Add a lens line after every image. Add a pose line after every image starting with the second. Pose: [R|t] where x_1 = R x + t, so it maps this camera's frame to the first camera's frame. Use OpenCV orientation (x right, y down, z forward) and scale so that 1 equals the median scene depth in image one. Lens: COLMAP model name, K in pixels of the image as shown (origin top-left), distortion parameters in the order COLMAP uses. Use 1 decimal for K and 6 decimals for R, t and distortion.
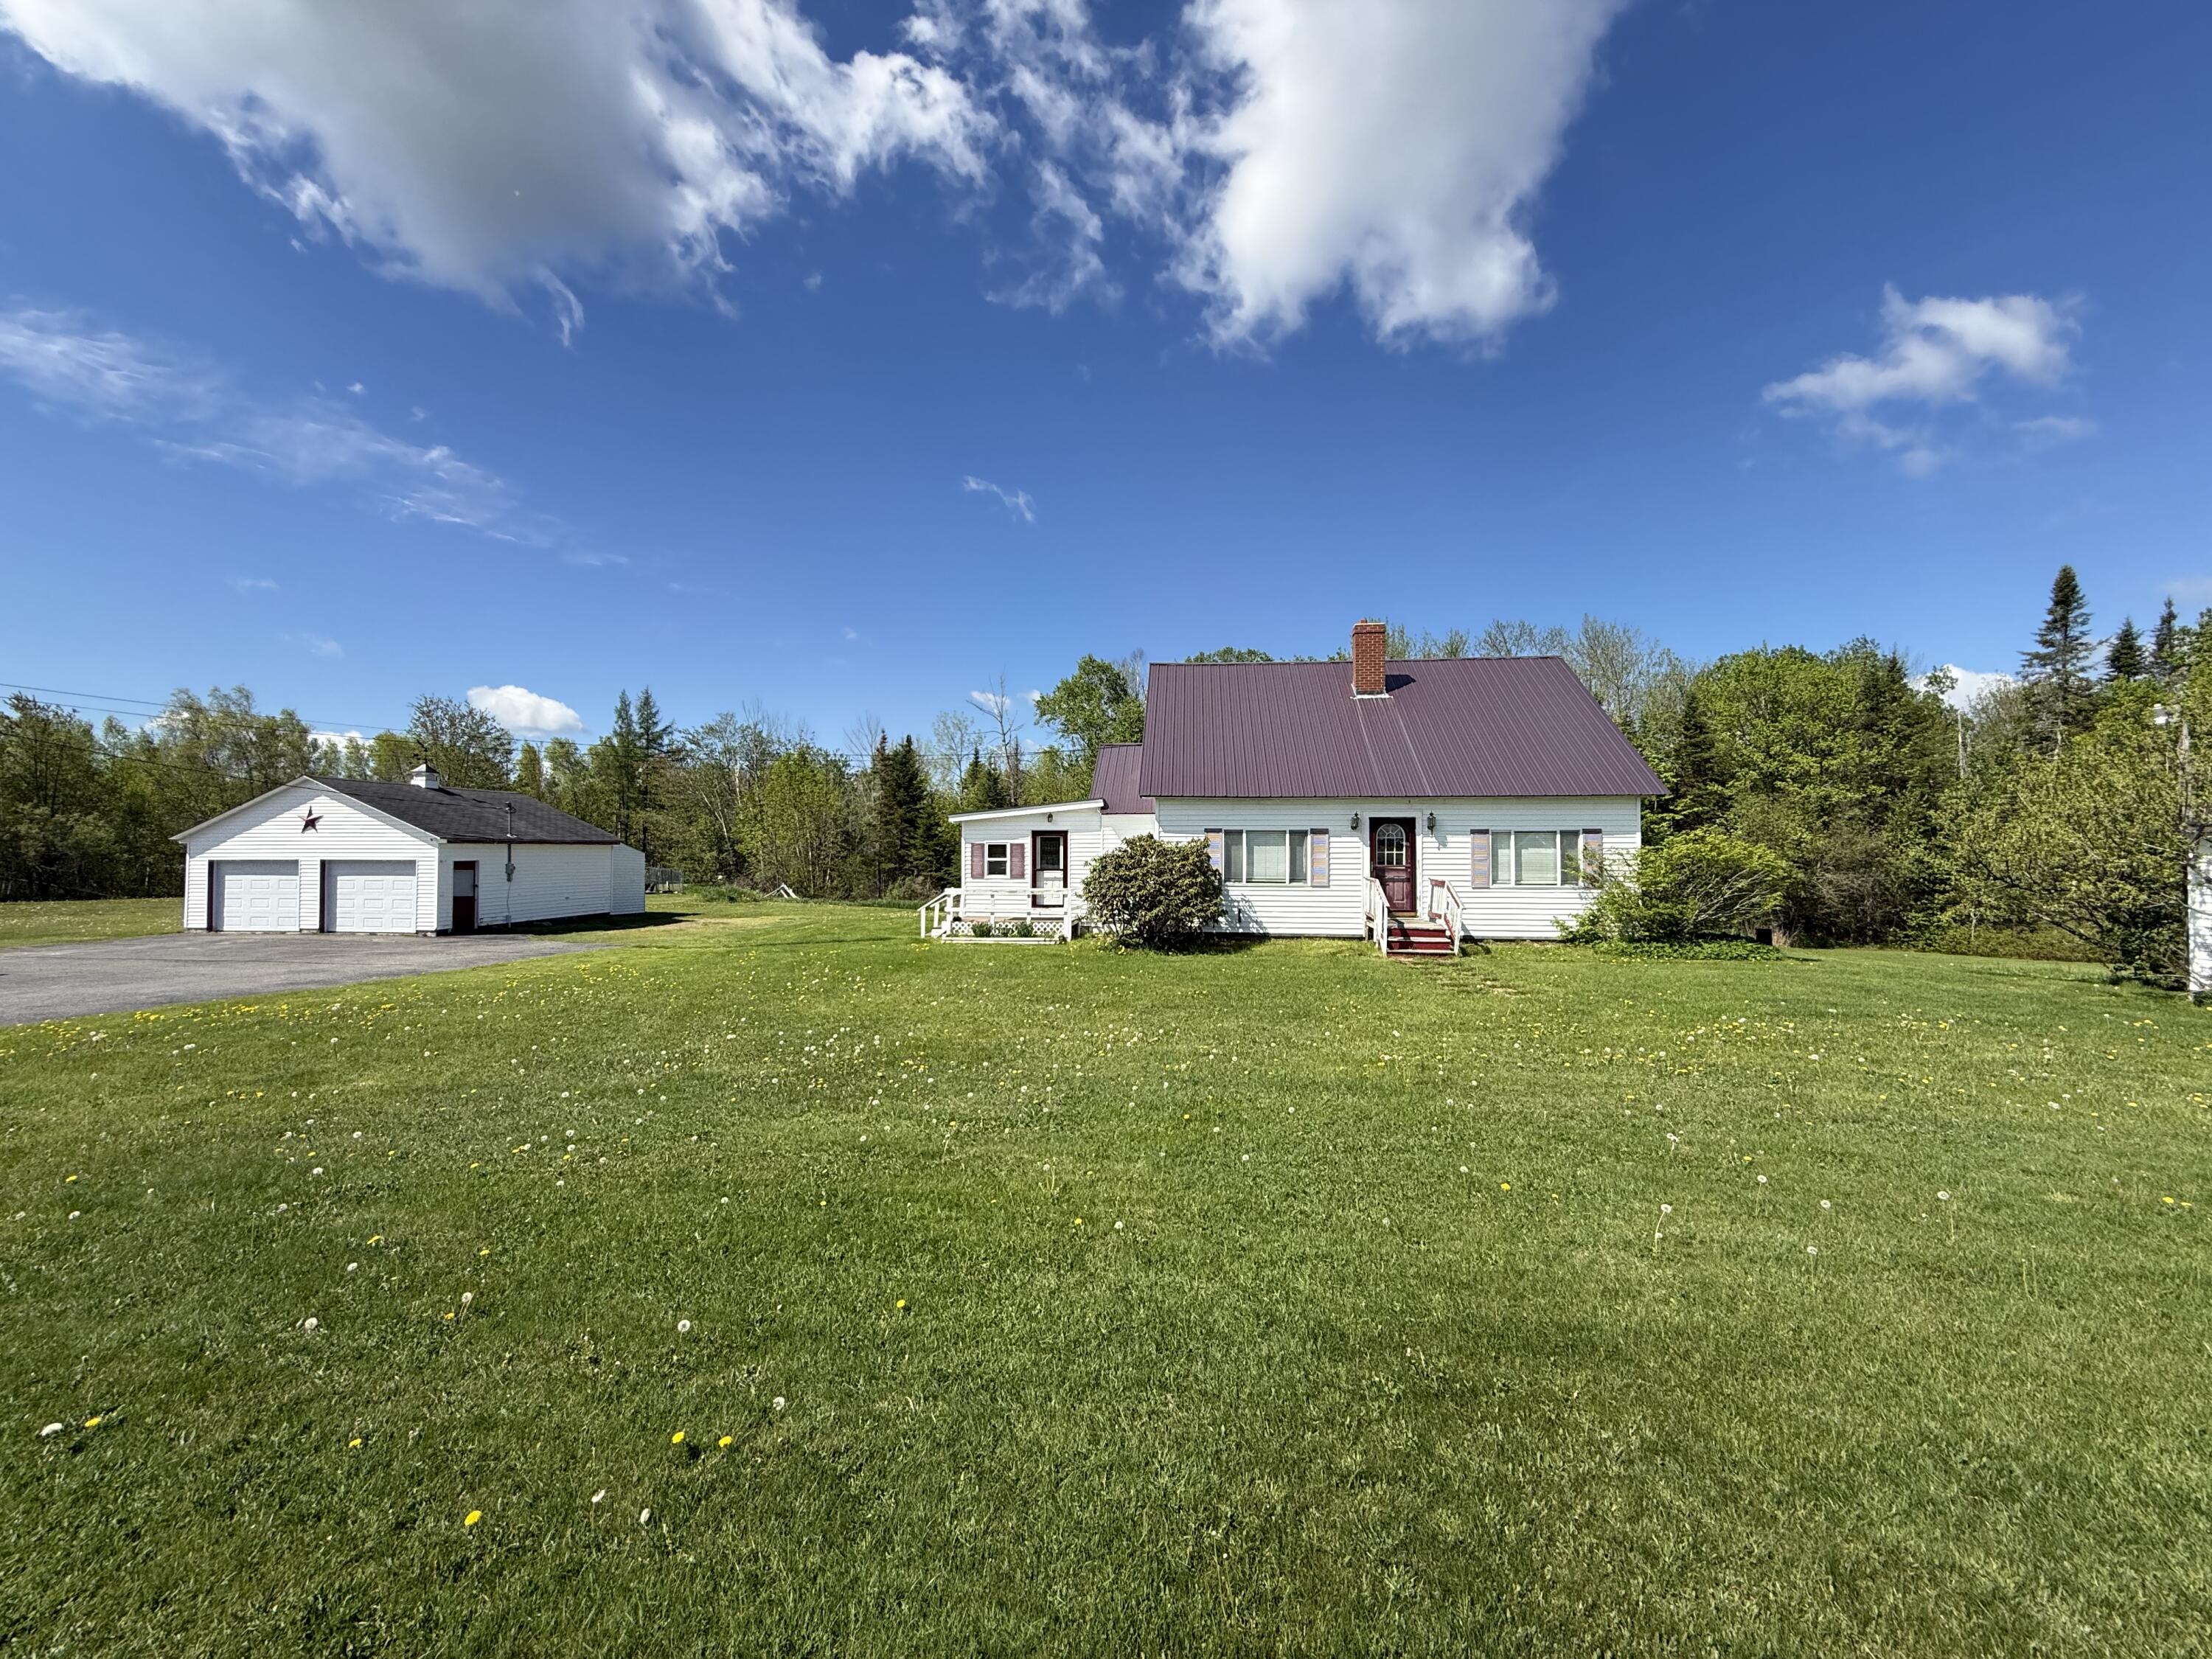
lens RADIAL K [[879.0, 0, 1037.7], [0, 879.0, 847.2], [0, 0, 1]] dist [-0.001003, 0.000233]
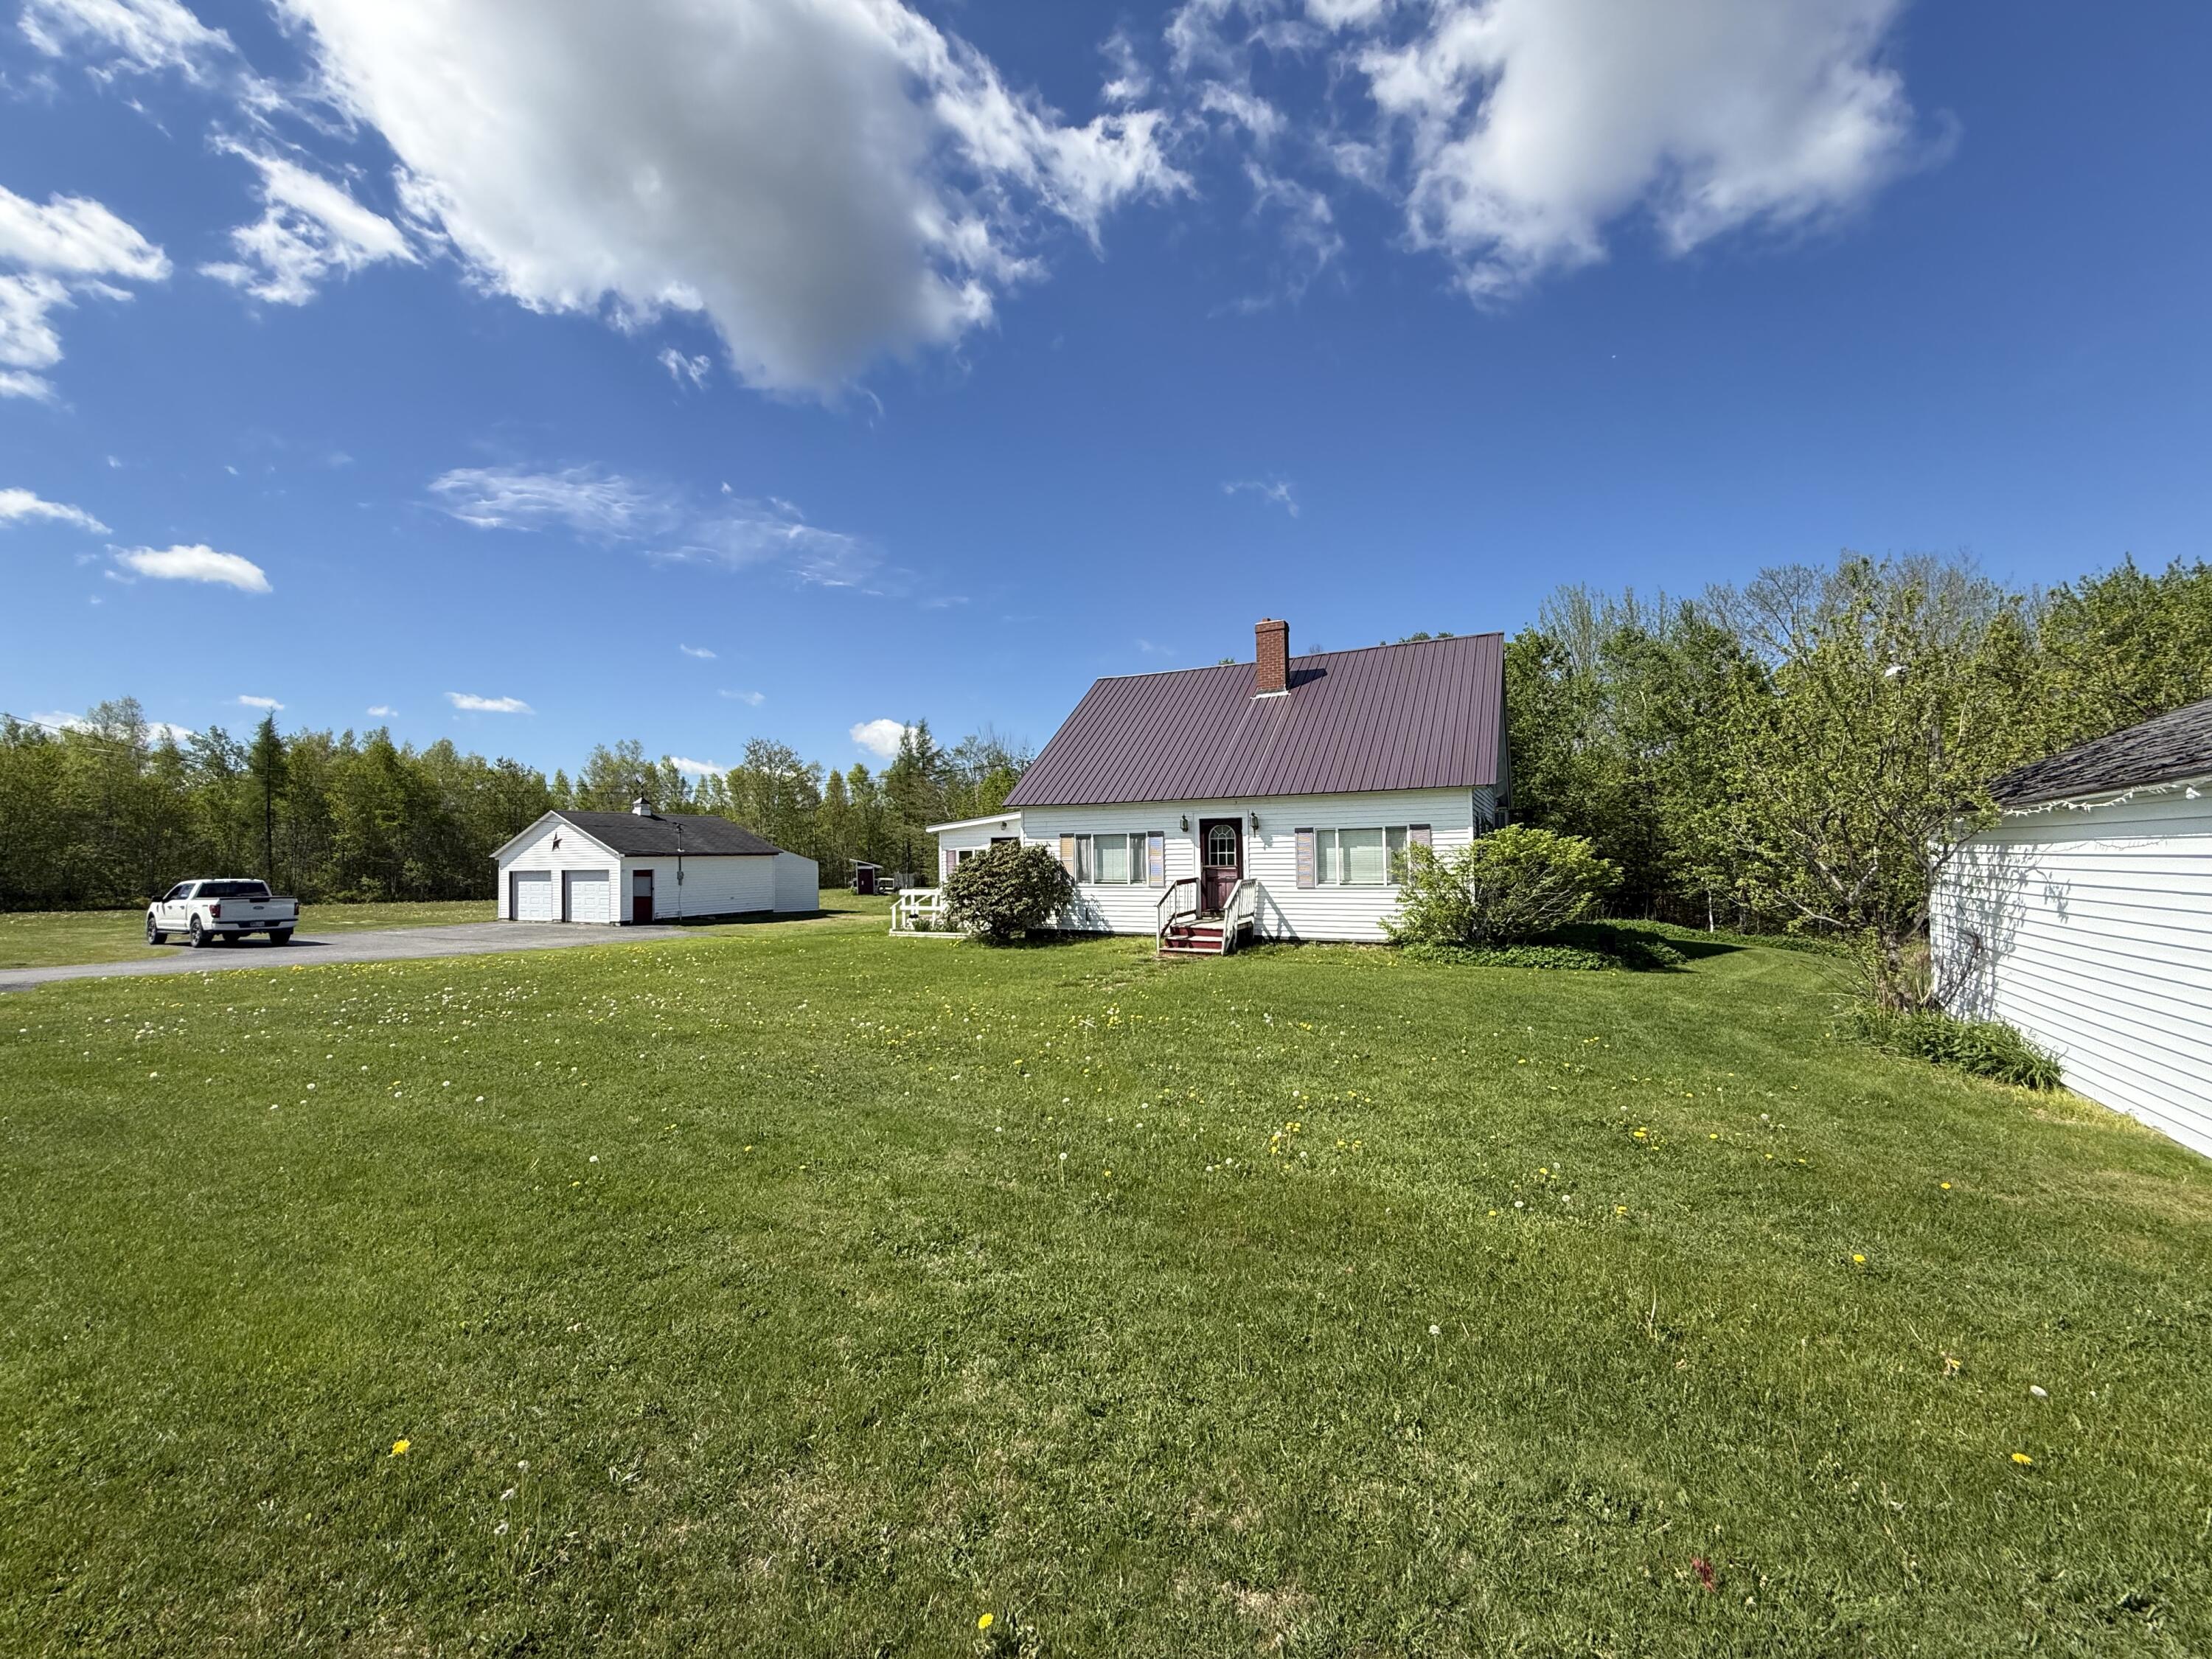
lens RADIAL K [[879.0, 0, 1068.1], [0, 879.0, 841.0], [0, 0, 1]] dist [-0.001003, 0.000233]
pose [[0.936081, -0.020581, -0.351181, 0.408940], [0.015990, 0.999745, -0.015969, 0.003737], [0.351420, 0.009333, 0.936171, -0.007693]]
